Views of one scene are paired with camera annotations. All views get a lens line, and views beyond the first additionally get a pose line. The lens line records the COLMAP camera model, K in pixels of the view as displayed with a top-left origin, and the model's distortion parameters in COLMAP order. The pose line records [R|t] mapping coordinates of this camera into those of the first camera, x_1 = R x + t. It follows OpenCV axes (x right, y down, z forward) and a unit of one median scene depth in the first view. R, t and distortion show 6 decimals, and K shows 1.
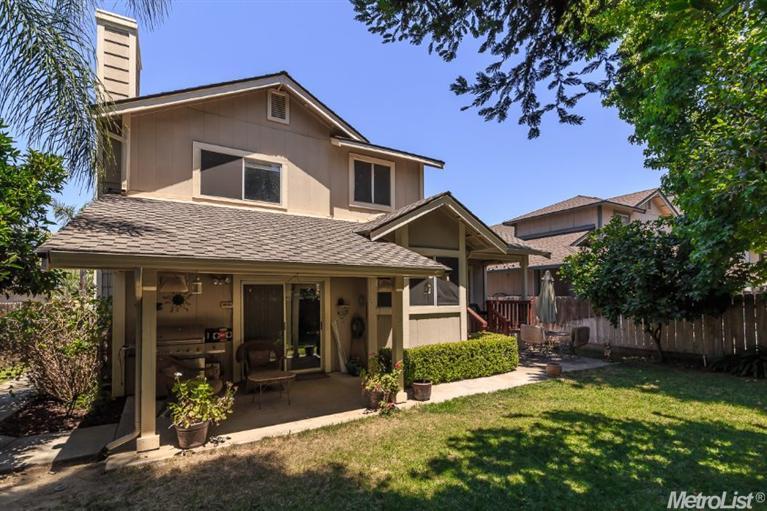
lens RADIAL K [[359.4, 0, 391.9], [0, 359.4, 284.3], [0, 0, 1]] dist [0.001741, 0.000004]
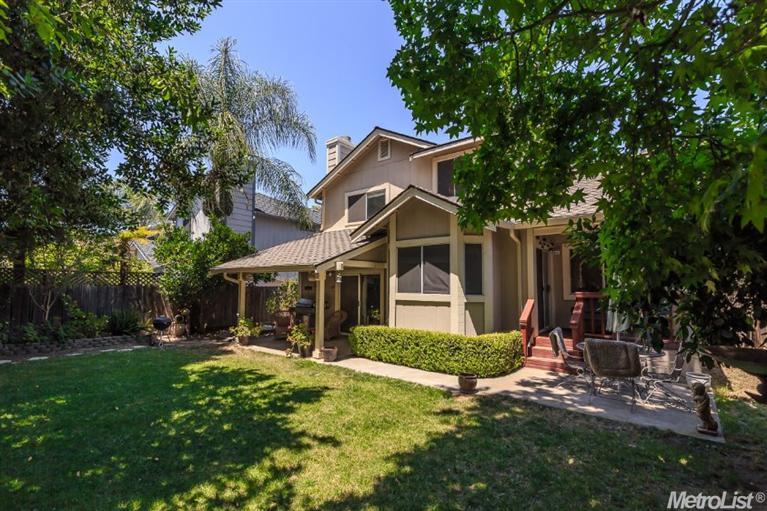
lens RADIAL K [[359.4, 0, 384.0], [0, 359.4, 257.0], [0, 0, 1]] dist [0.001741, 0.000004]
pose [[0.351751, -0.060875, -0.934112, 1.055522], [0.027924, 0.998122, -0.054532, 0.007811], [0.935677, -0.006902, 0.352790, 0.534881]]
